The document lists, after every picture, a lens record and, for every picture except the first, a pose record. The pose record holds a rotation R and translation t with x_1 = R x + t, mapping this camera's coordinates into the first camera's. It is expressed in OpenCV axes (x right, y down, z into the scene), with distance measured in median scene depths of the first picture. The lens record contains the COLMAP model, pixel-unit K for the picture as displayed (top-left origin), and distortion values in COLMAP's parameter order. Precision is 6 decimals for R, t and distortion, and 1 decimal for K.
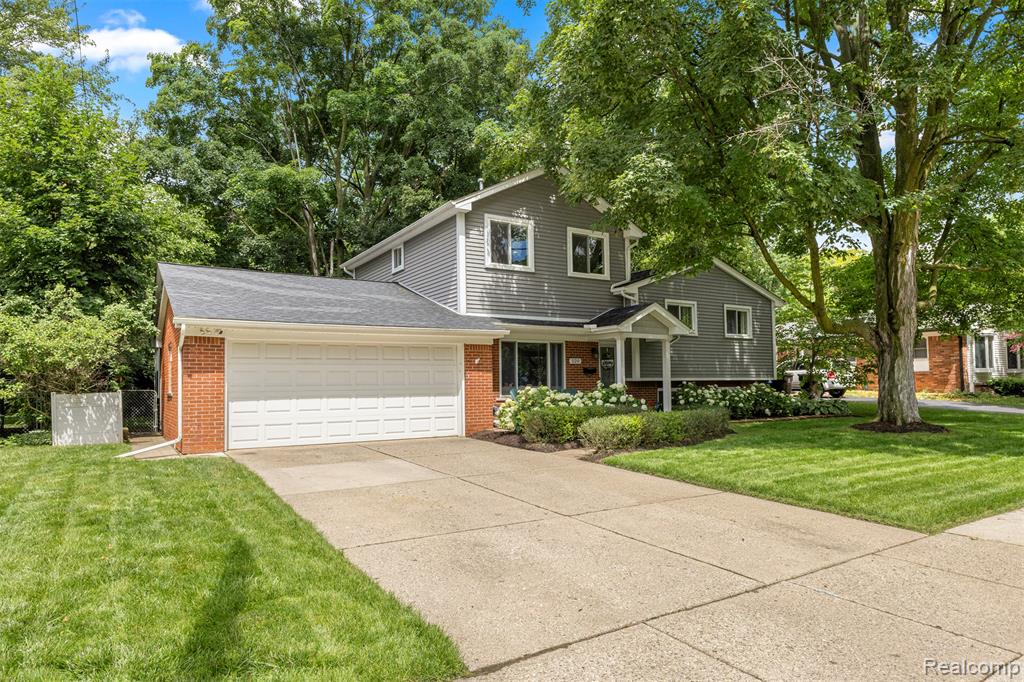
lens RADIAL K [[615.7, 0, 535.5], [0, 615.7, 375.7], [0, 0, 1]] dist [0.000037, -0.000010]
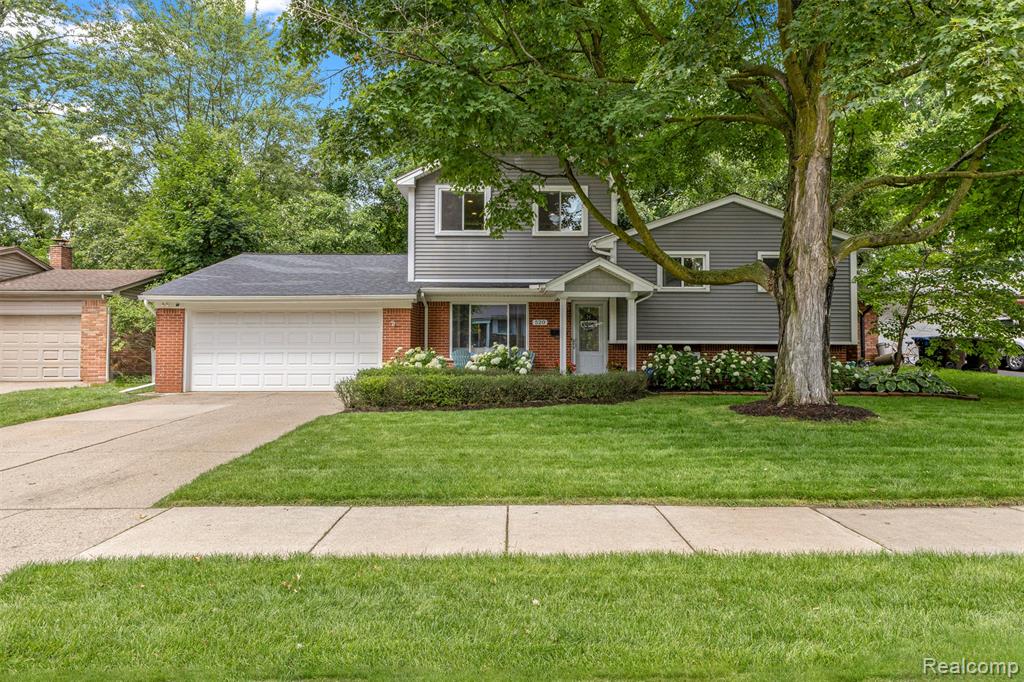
lens RADIAL K [[598.2, 0, 511.6], [0, 598.2, 338.1], [0, 0, 1]] dist [0.004856, 0.000485]
pose [[0.848581, 0.003903, -0.529052, 0.573955], [-0.003974, 0.999992, 0.001002, -0.000038], [0.529051, 0.001252, 0.848589, 0.189030]]
